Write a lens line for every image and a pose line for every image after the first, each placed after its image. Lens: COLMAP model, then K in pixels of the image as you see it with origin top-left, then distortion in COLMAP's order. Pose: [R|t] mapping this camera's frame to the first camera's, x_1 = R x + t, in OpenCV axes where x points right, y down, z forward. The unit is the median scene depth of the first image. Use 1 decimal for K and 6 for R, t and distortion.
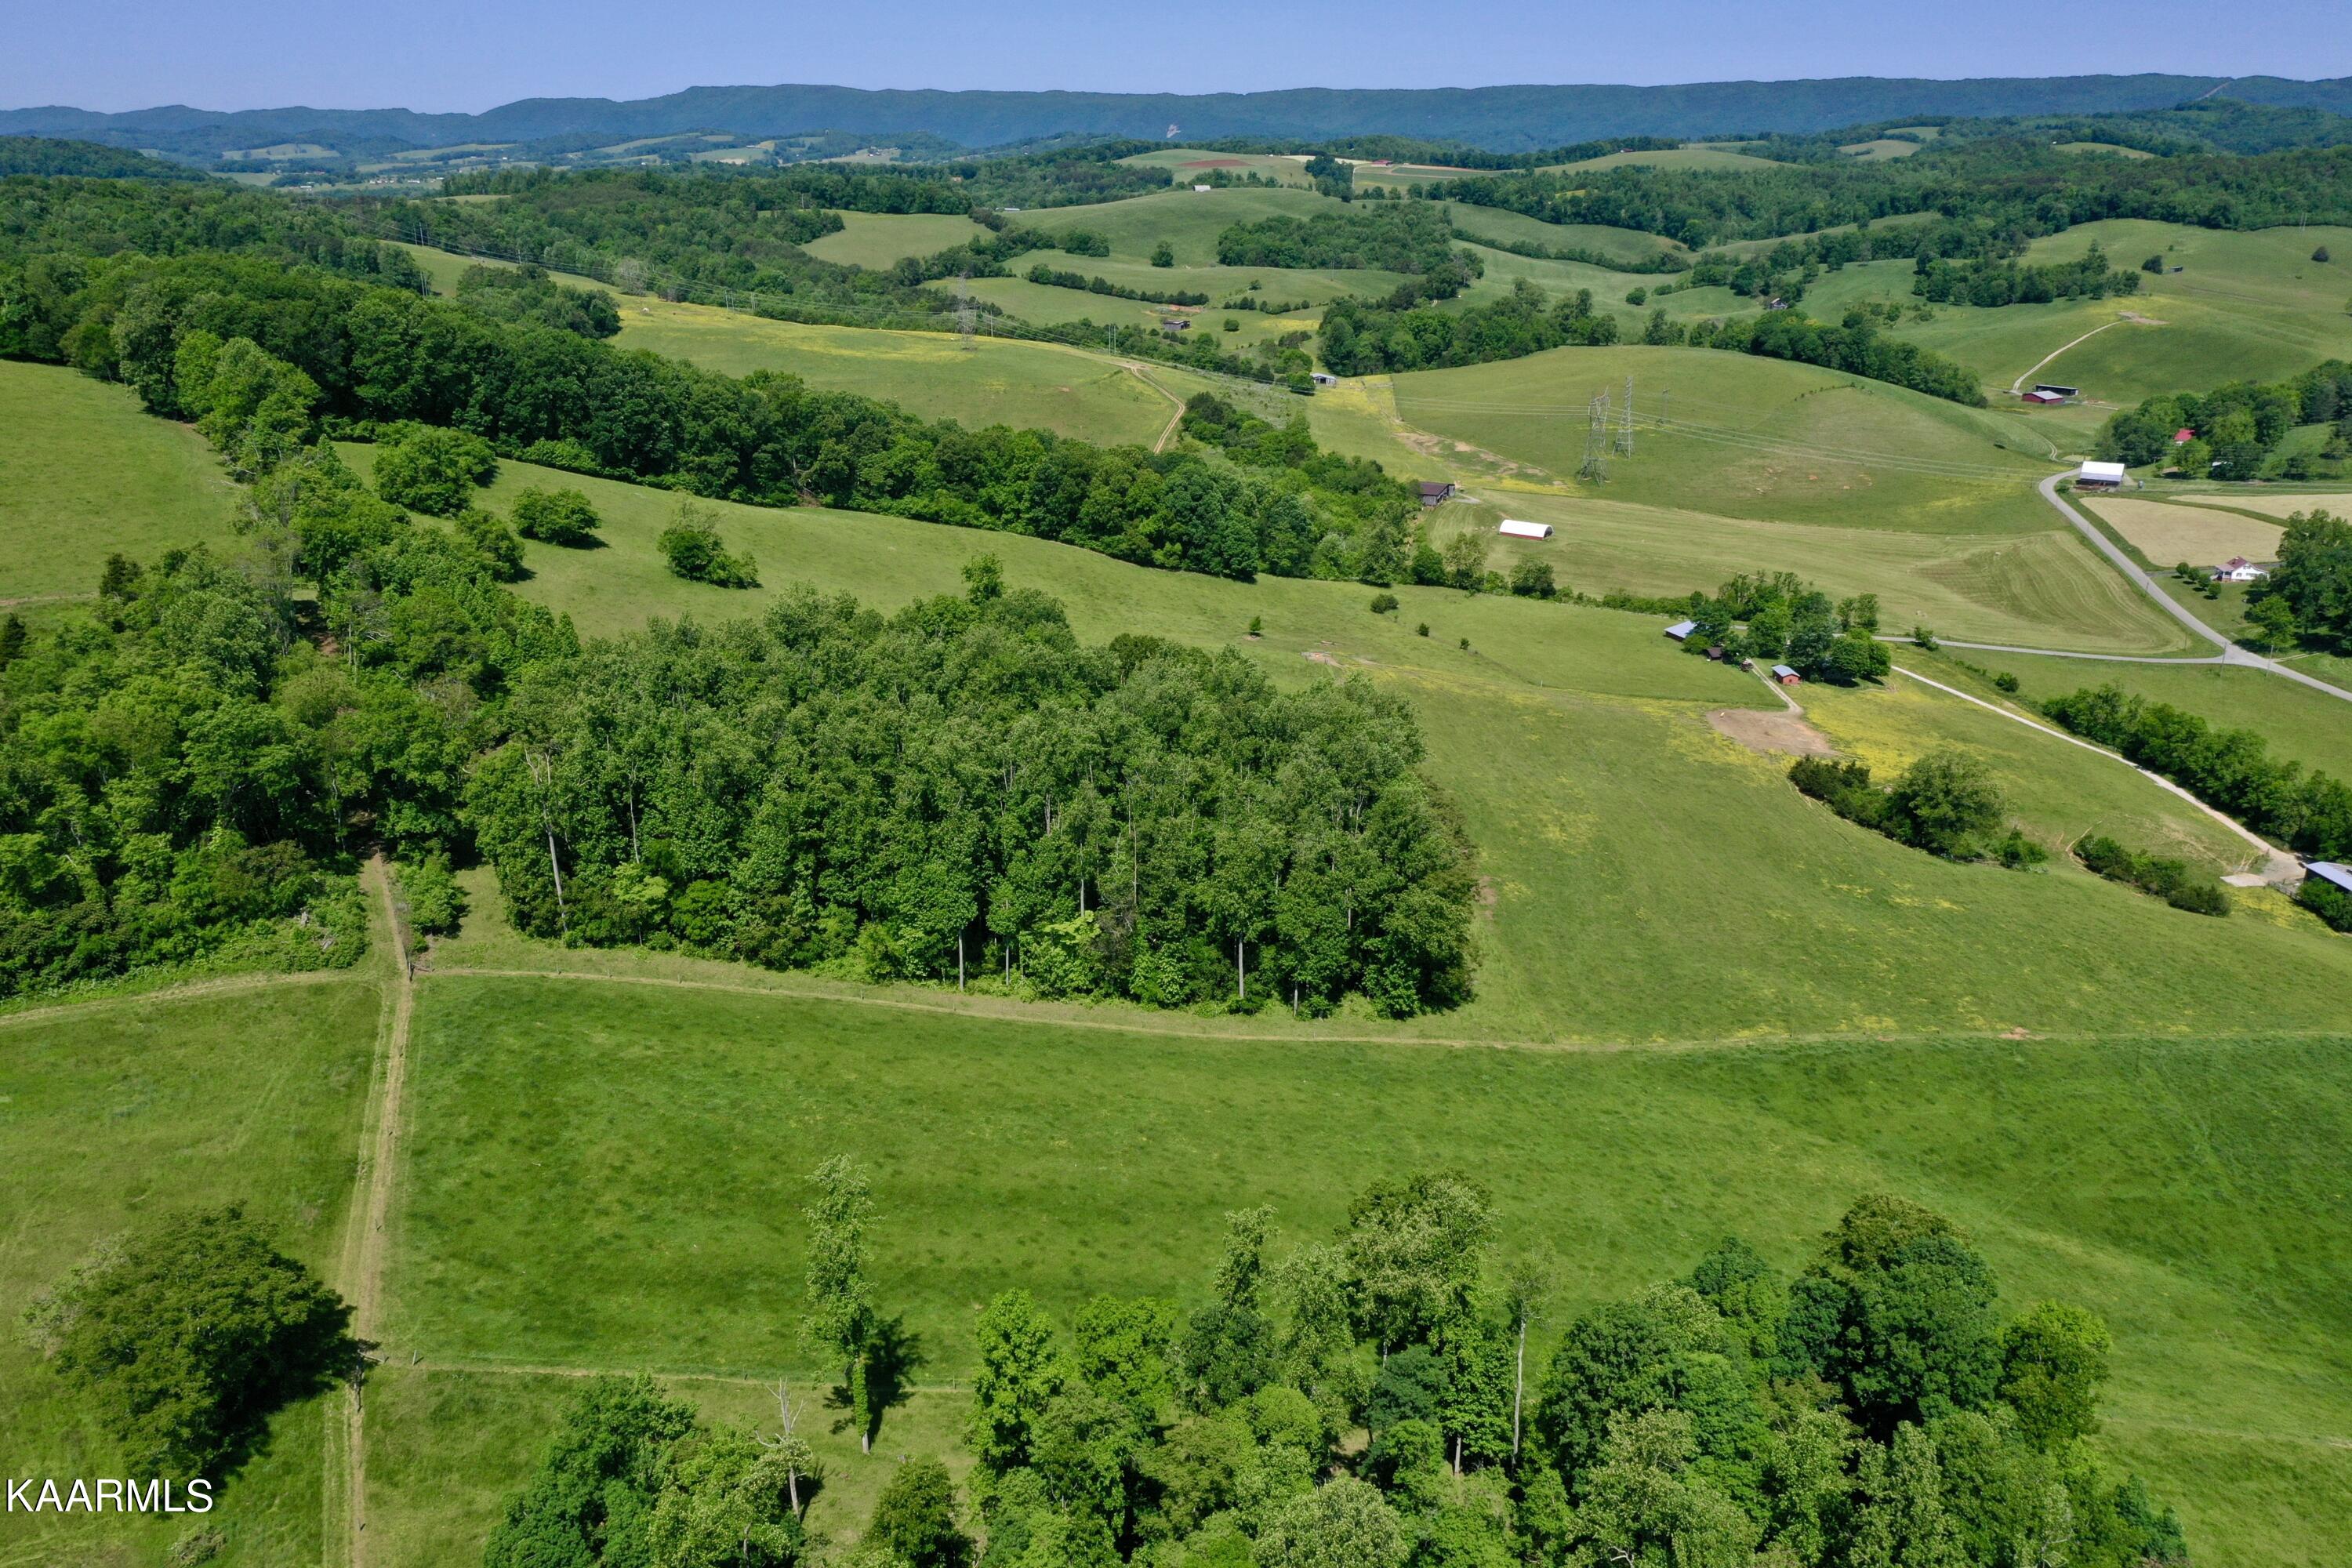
lens RADIAL K [[1857.9, 0, 1170.3], [0, 1857.9, 800.6], [0, 0, 1]] dist [0.001455, 0.002437]
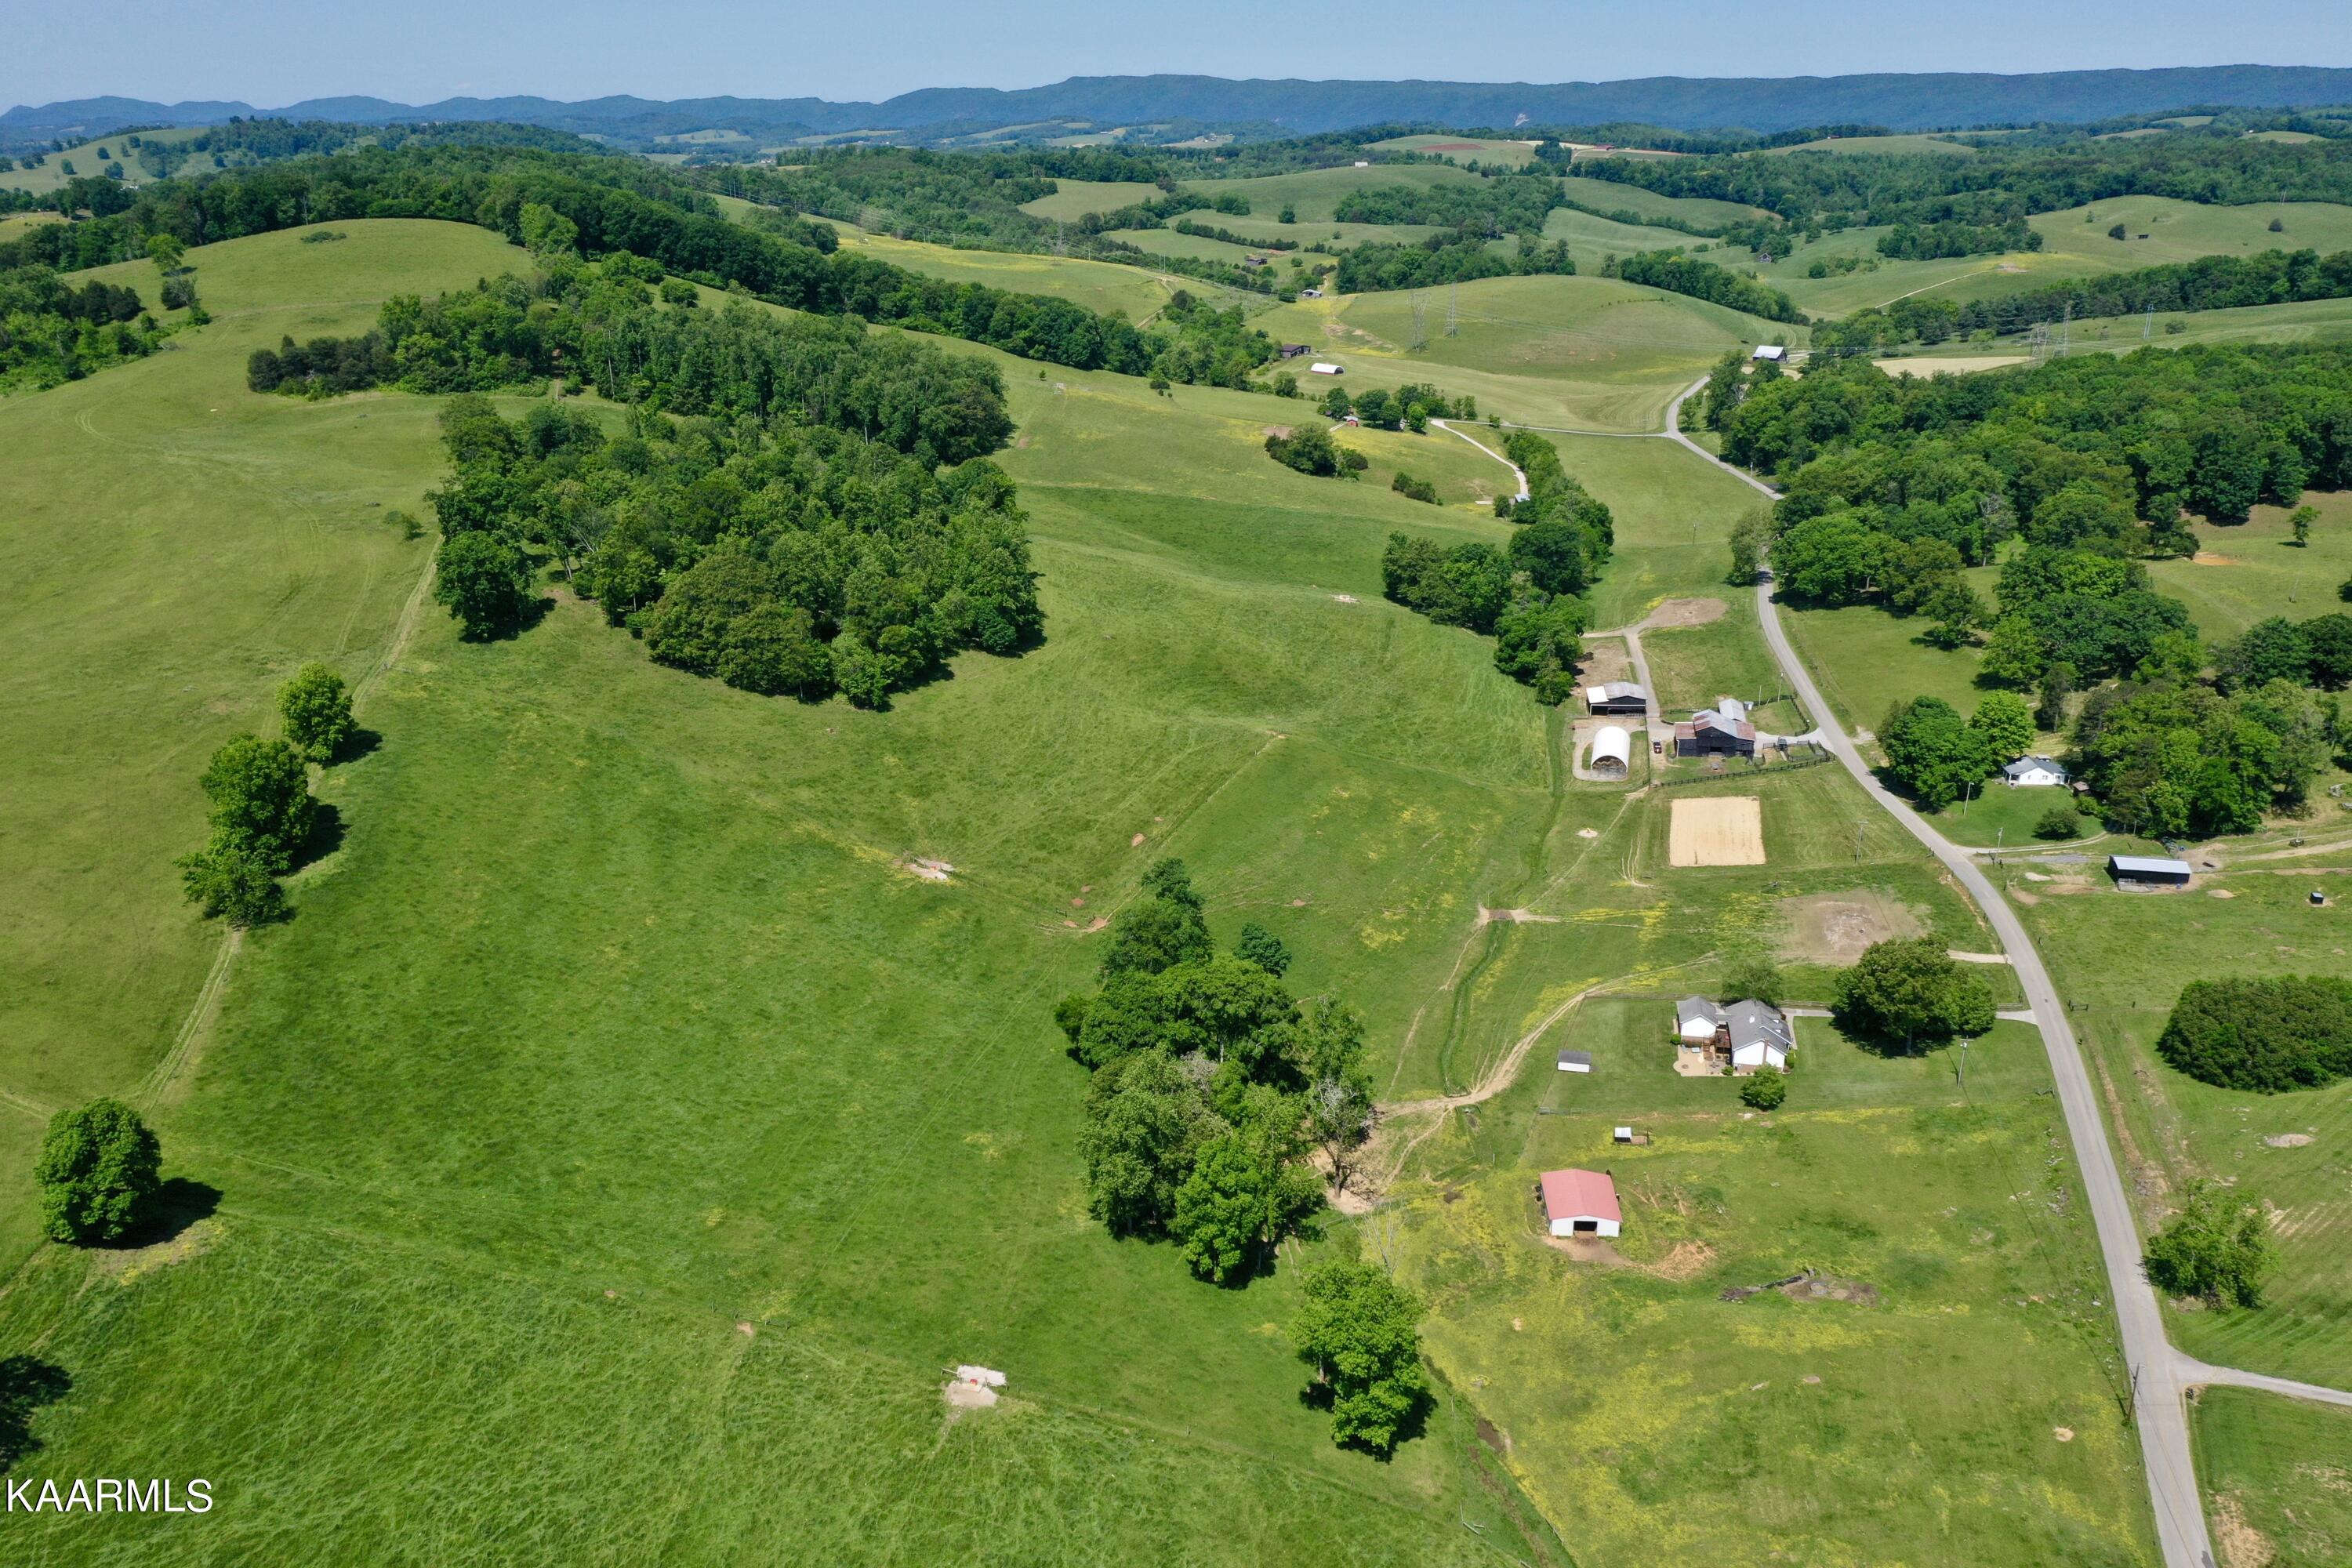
lens RADIAL K [[1857.9, 0, 1173.9], [0, 1857.9, 788.4], [0, 0, 1]] dist [0.001455, 0.002437]
pose [[0.980955, 0.067724, -0.182046, 0.289213], [-0.067777, 0.997683, 0.005938, 0.160667], [0.182027, 0.006513, 0.983272, -0.439645]]
